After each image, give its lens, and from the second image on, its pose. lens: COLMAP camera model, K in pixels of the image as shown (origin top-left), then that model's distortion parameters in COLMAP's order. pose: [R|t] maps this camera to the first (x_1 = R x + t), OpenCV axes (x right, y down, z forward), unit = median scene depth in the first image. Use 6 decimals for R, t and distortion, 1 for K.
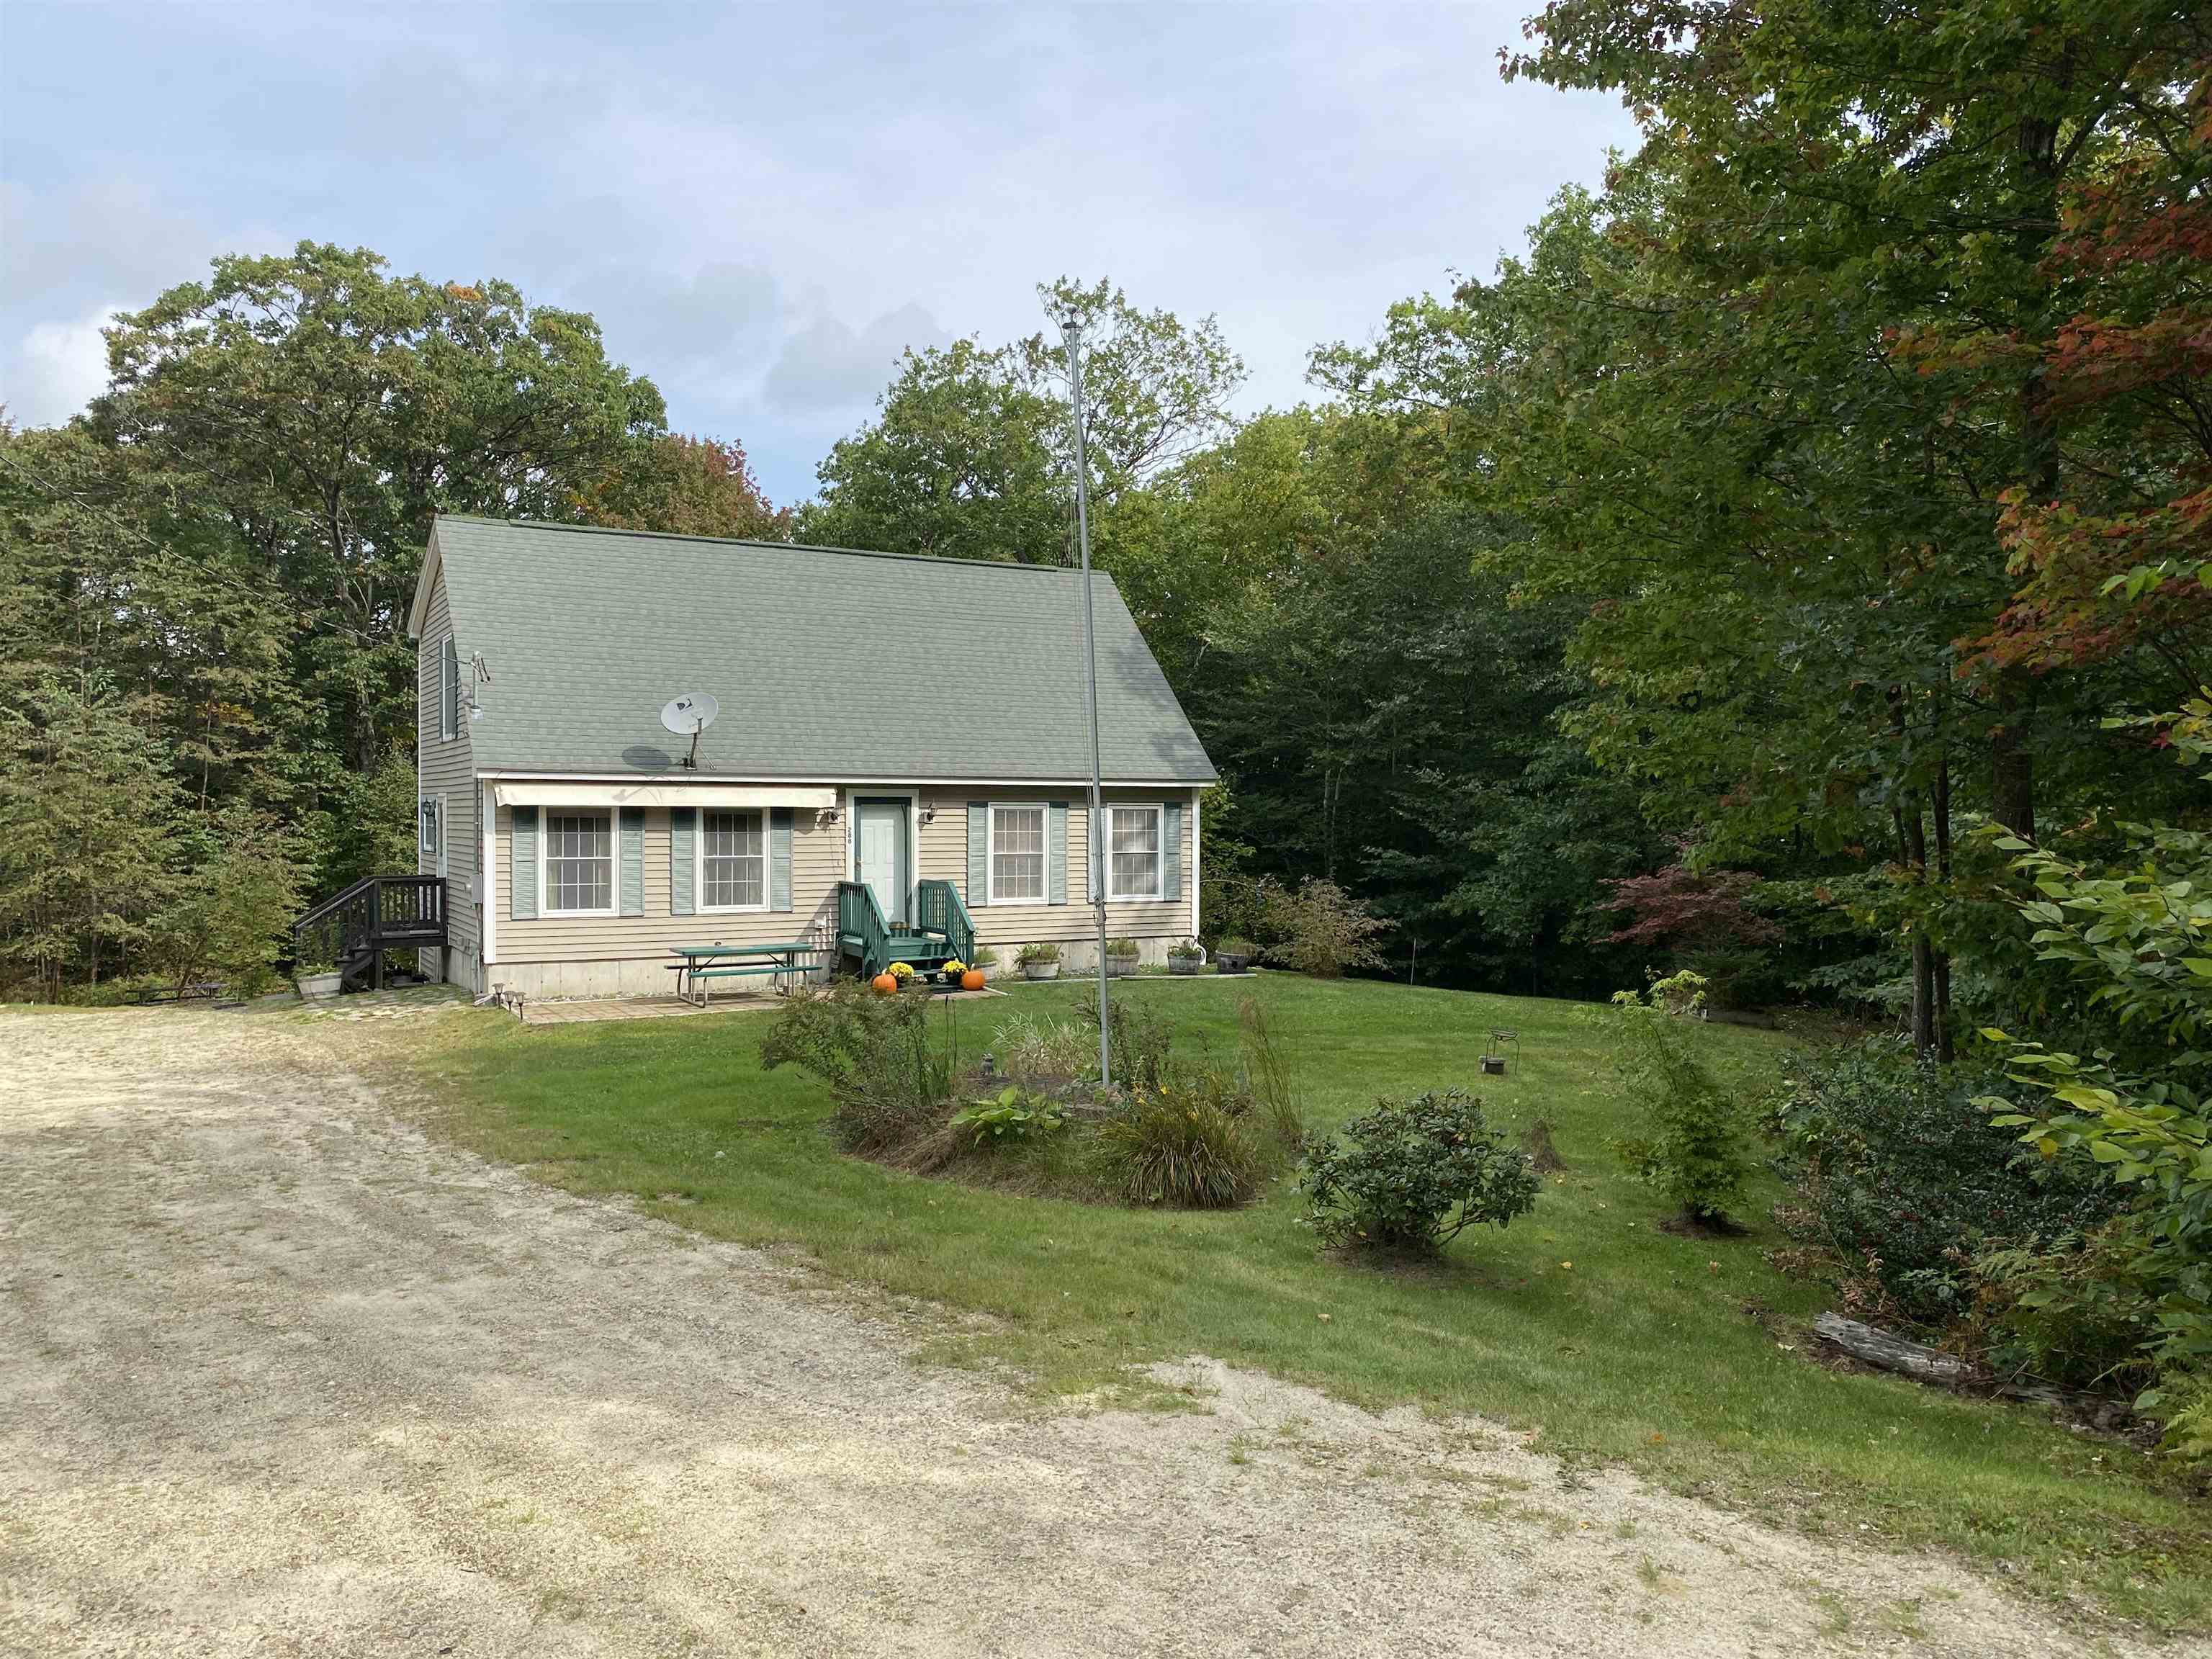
lens RADIAL K [[1686.3, 0, 1106.0], [0, 1686.3, 829.5], [0, 0, 1]] dist [0.074389, -0.131836]
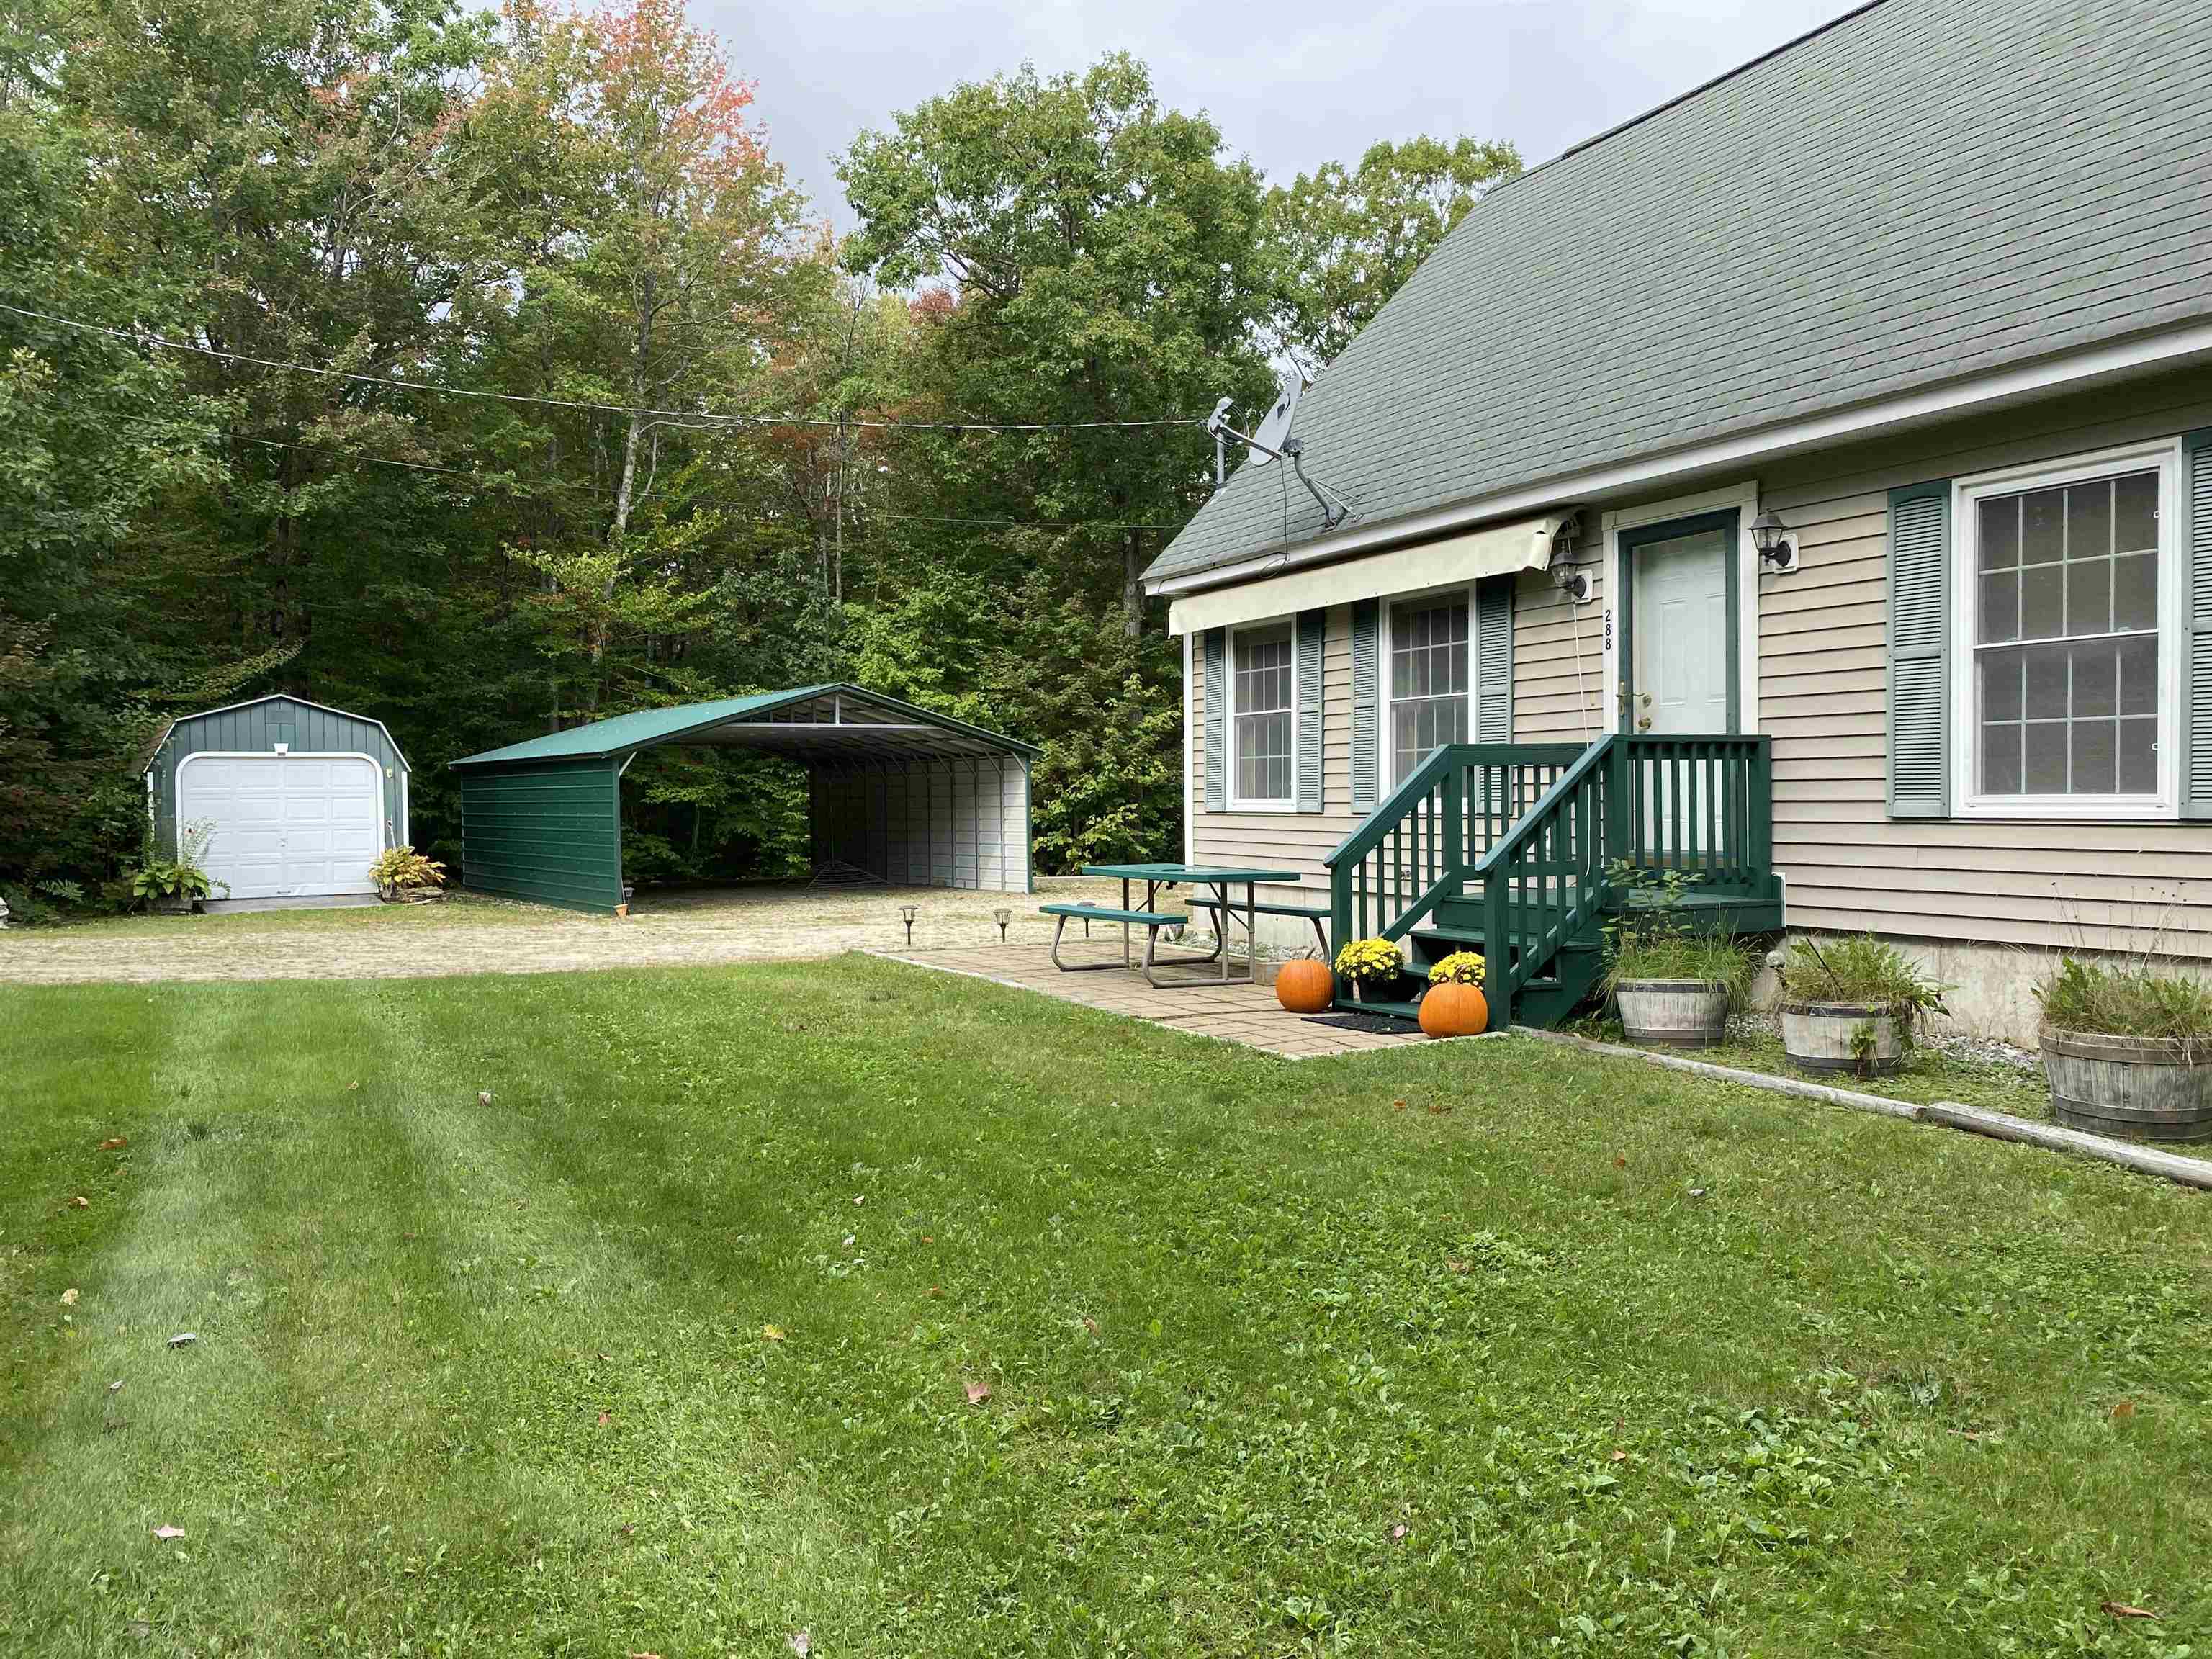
lens RADIAL K [[1686.3, 0, 1106.0], [0, 1686.3, 829.5], [0, 0, 1]] dist [0.074389, -0.131836]
pose [[-0.030792, 0.025319, -0.999205, 0.256219], [0.007781, 0.999655, 0.025090, 0.040180], [0.999496, -0.007003, -0.030979, 0.894611]]
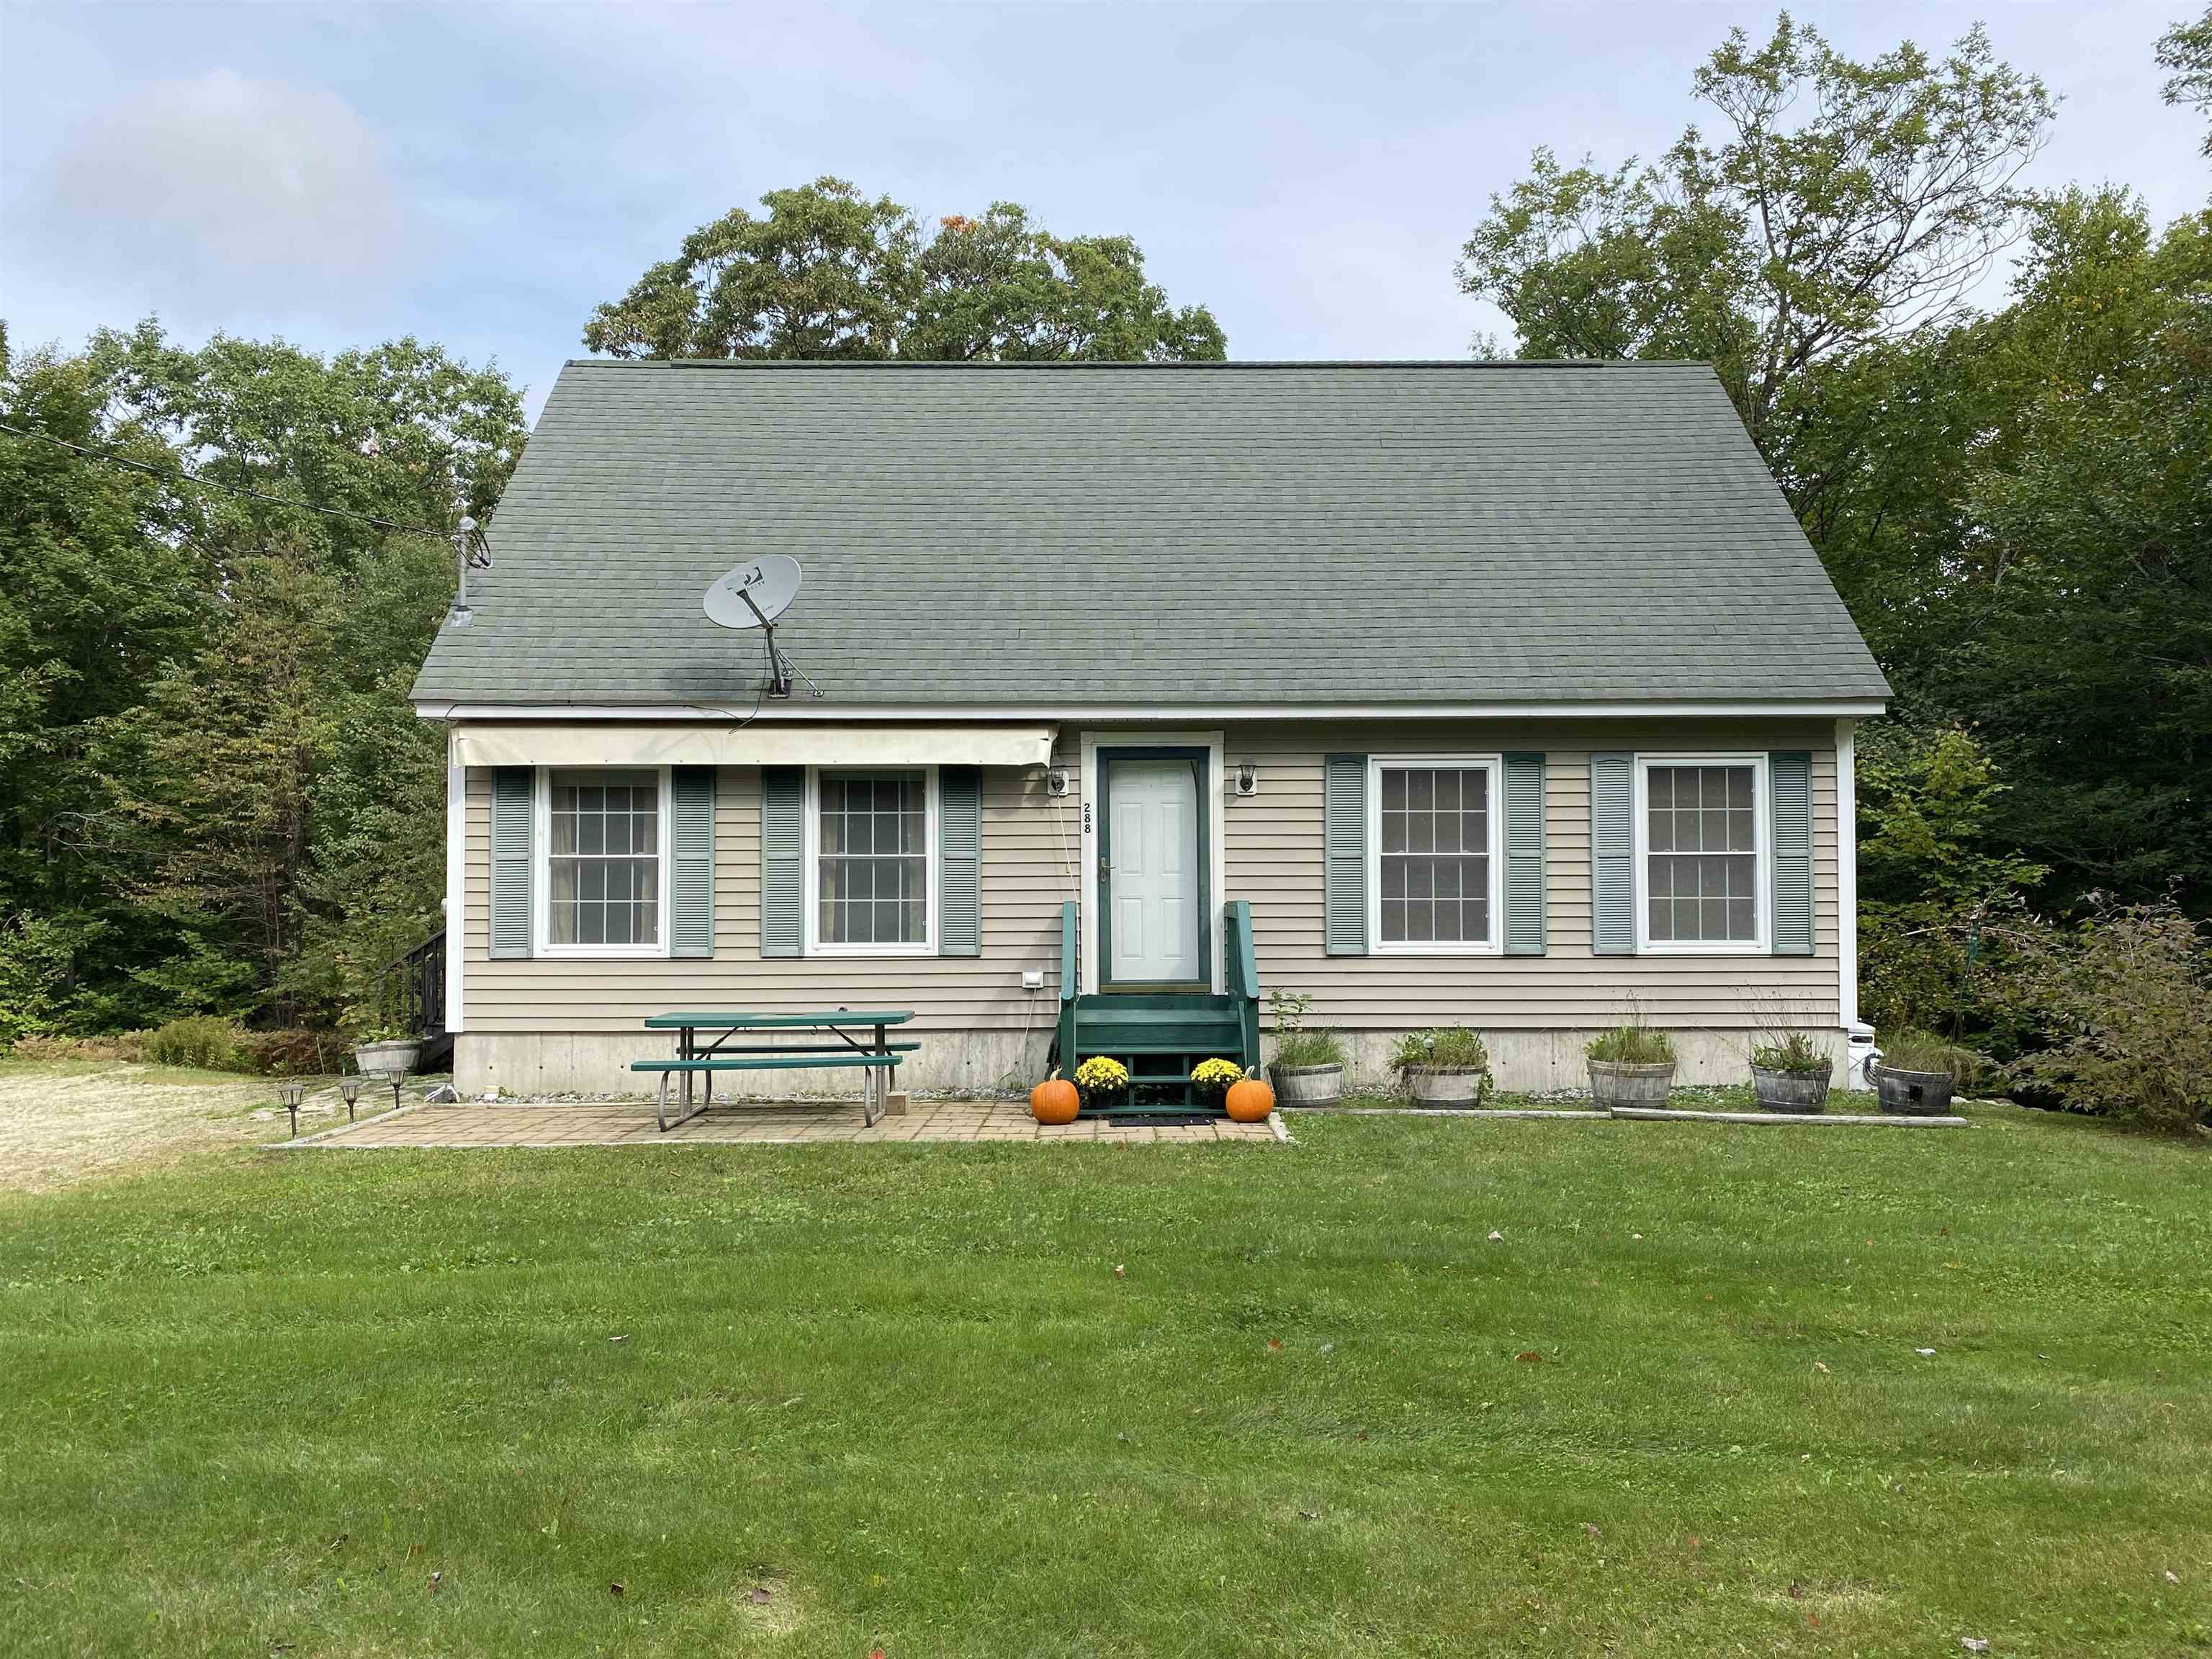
lens RADIAL K [[1686.3, 0, 1106.0], [0, 1686.3, 829.5], [0, 0, 1]] dist [0.074389, -0.131836]
pose [[0.883329, -0.024101, -0.468133, 0.105933], [-0.000306, 0.998647, -0.051991, 0.035350], [0.468753, 0.046069, 0.882127, 0.527439]]
